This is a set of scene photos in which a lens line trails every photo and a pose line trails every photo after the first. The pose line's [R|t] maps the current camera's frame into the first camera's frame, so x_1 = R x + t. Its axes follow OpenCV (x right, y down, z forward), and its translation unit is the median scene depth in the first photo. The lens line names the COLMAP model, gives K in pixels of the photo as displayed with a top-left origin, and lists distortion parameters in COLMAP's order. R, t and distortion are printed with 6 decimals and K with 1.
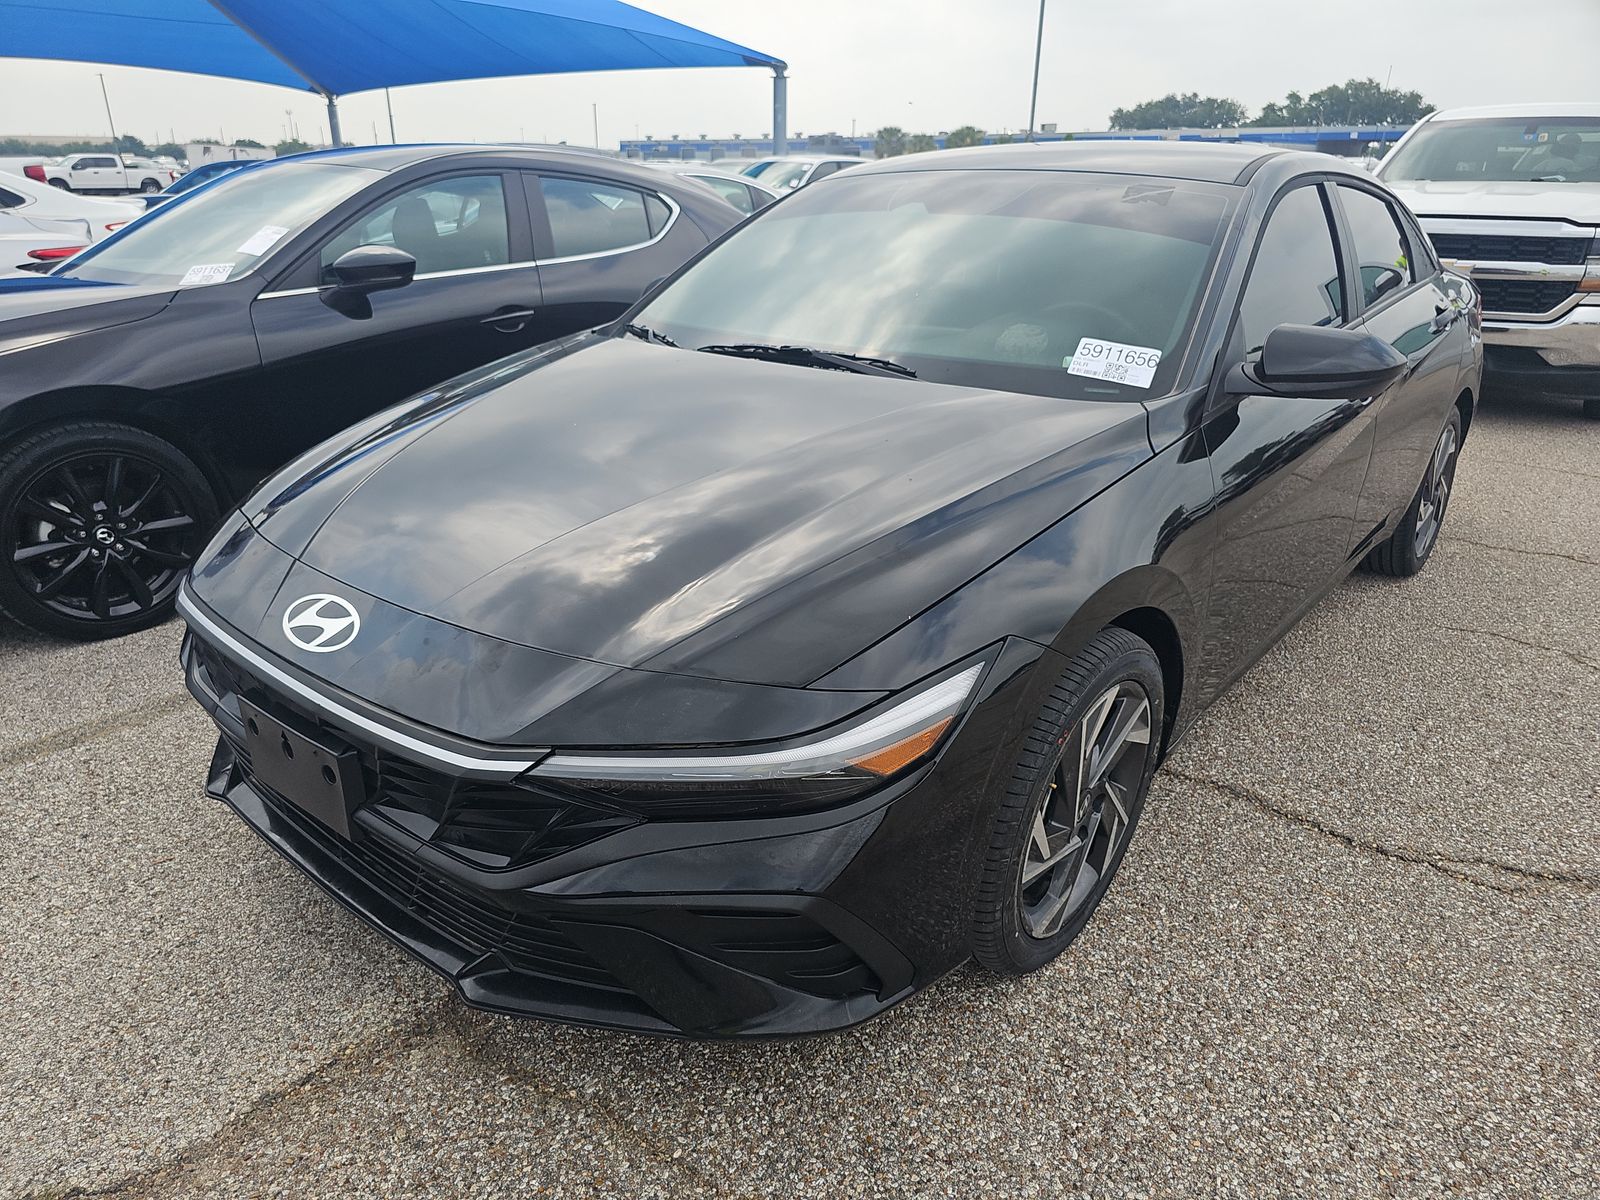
lens RADIAL K [[1068.4, 0, 795.7], [0, 1068.4, 623.0], [0, 0, 1]] dist [0.034470, -0.035392]
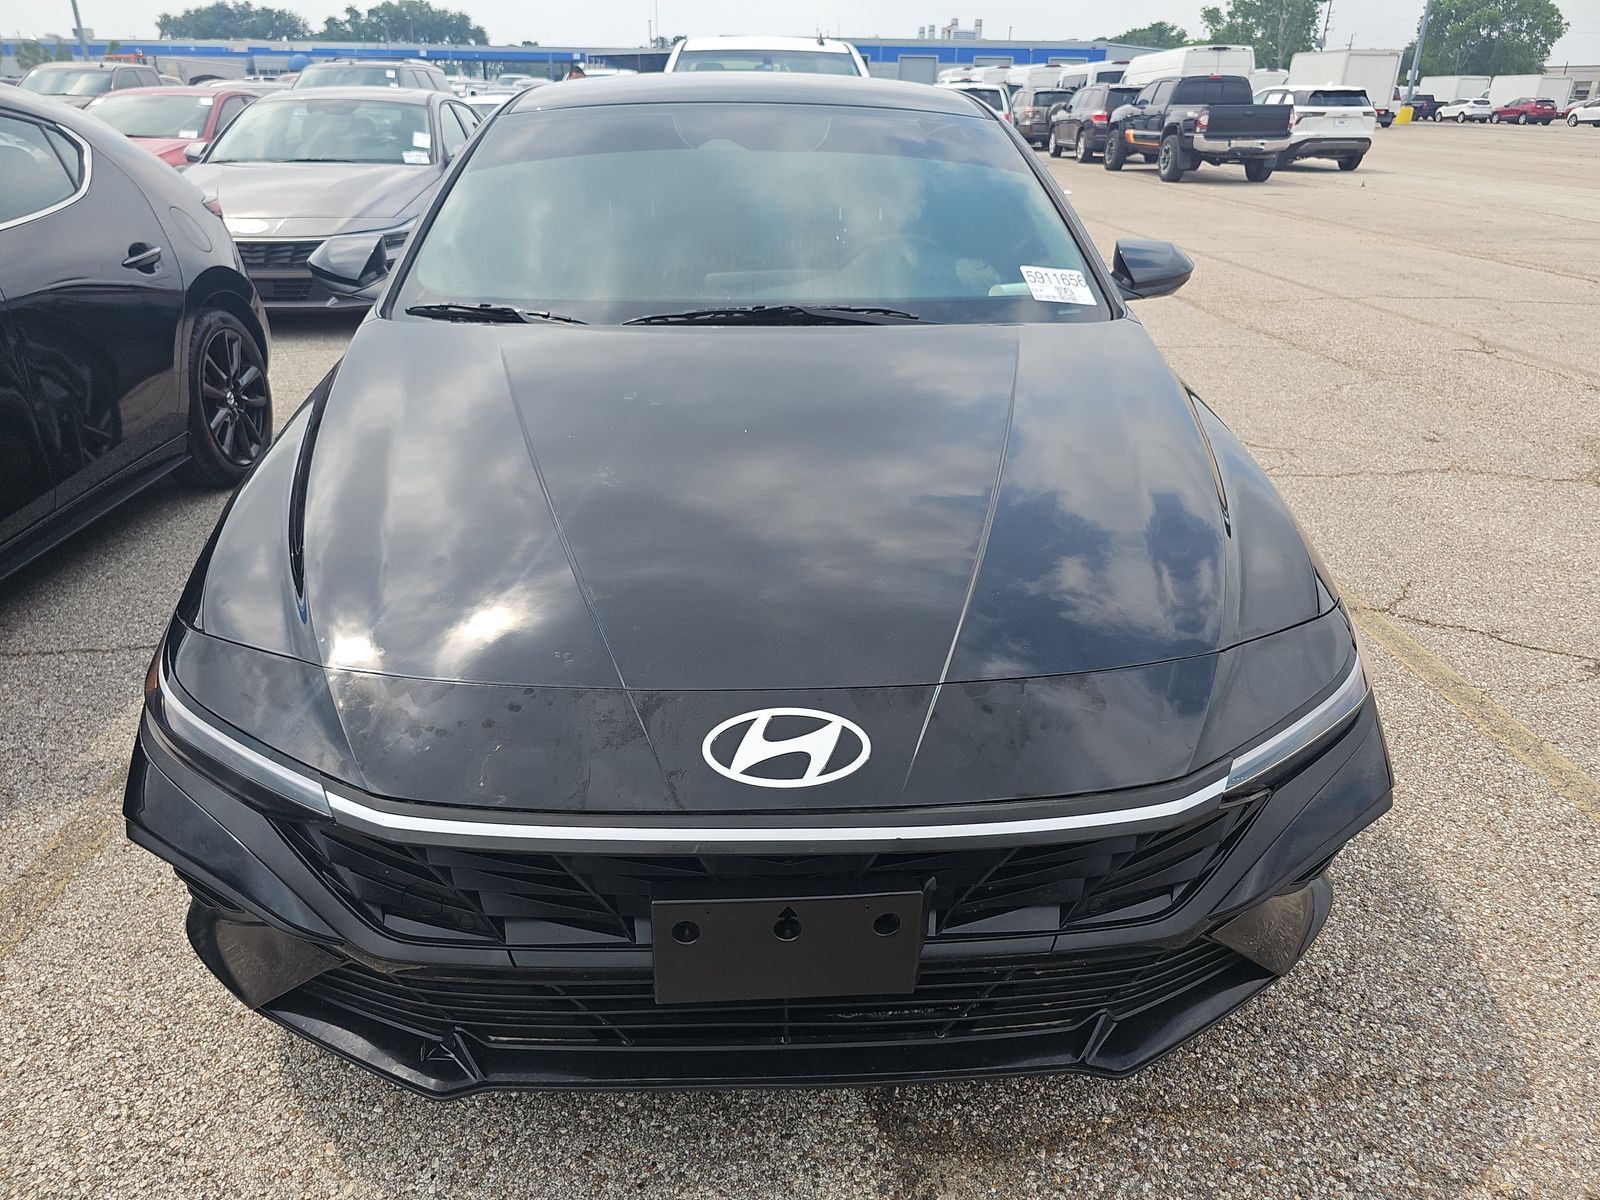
lens RADIAL K [[1071.6, 0, 800.0], [0, 1071.6, 600.0], [0, 0, 1]] dist [0.030594, -0.029740]
pose [[0.726874, -0.286329, 0.624236, -0.607490], [0.257137, 0.956294, 0.139223, -0.138212], [-0.636816, 0.059316, 0.768731, 0.297694]]
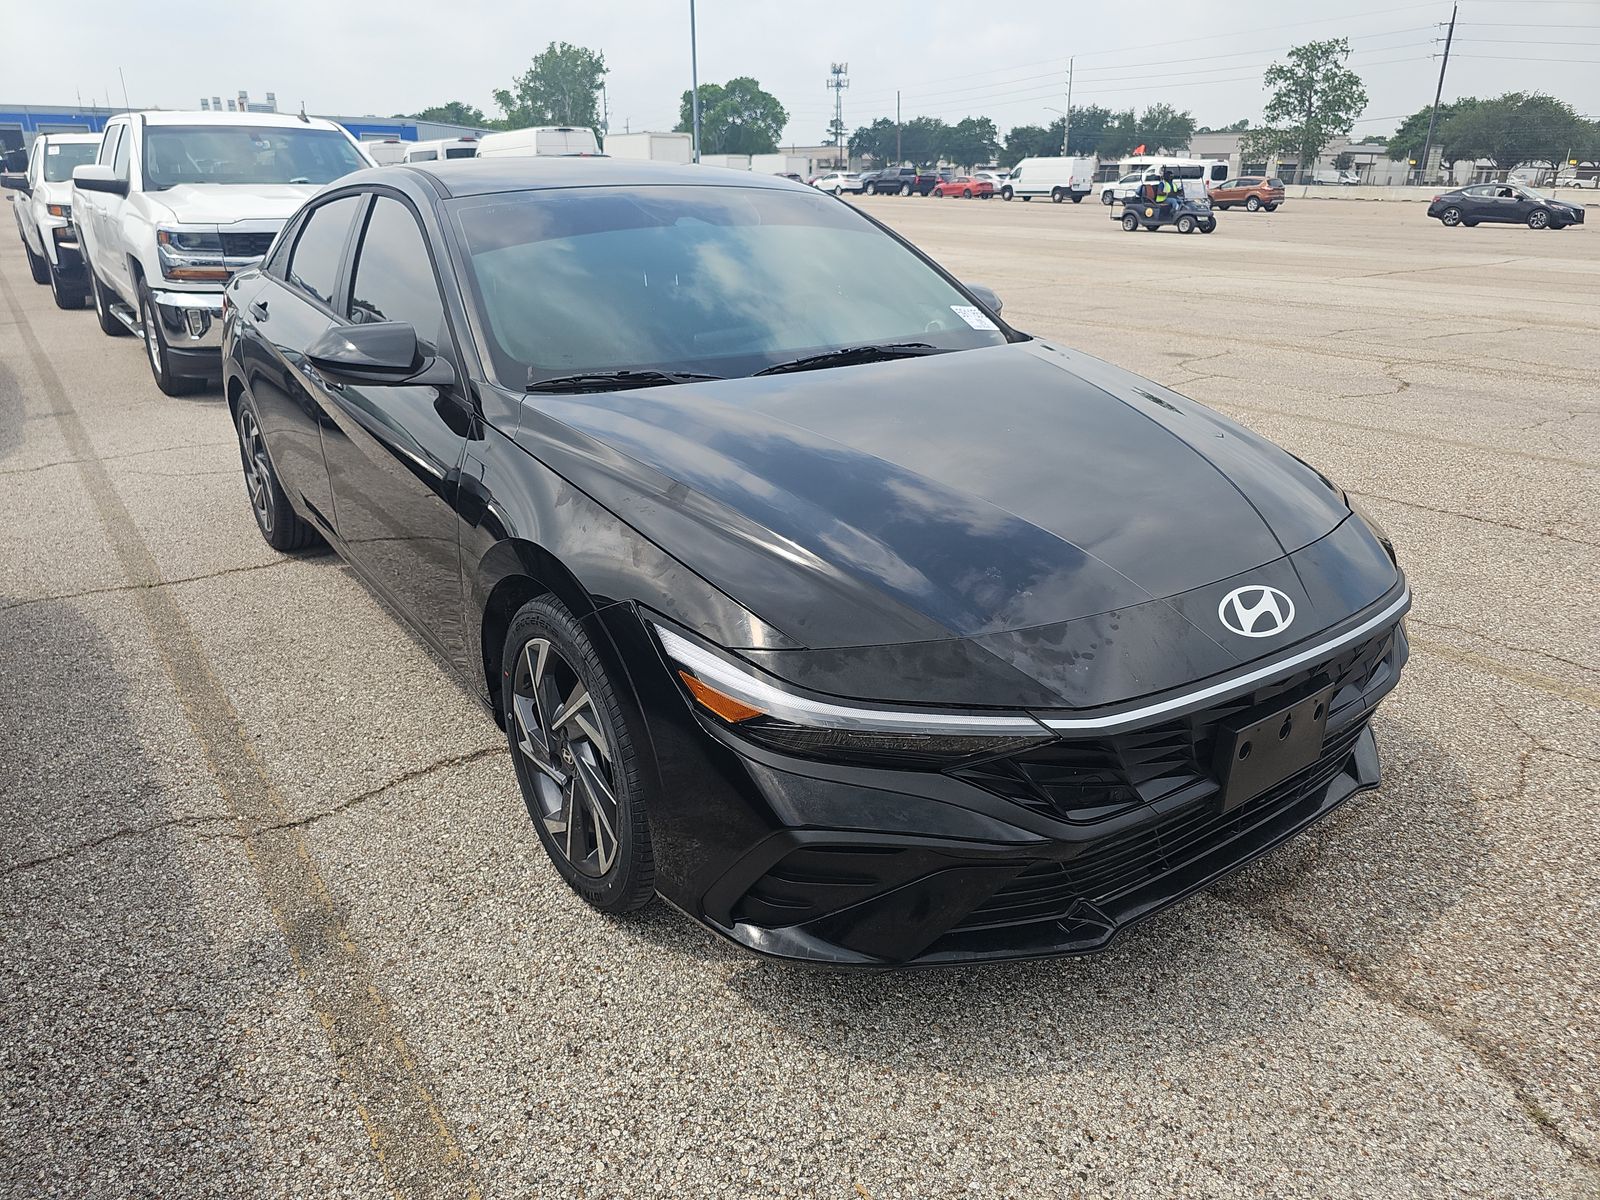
lens RADIAL K [[1068.1, 0, 794.3], [0, 1068.1, 586.0], [0, 0, 1]] dist [0.036291, -0.033682]
pose [[0.231956, -0.347189, 0.908656, -1.076826], [0.370006, 0.895407, 0.247674, -0.327954], [-0.899606, 0.278759, 0.336157, 0.736769]]
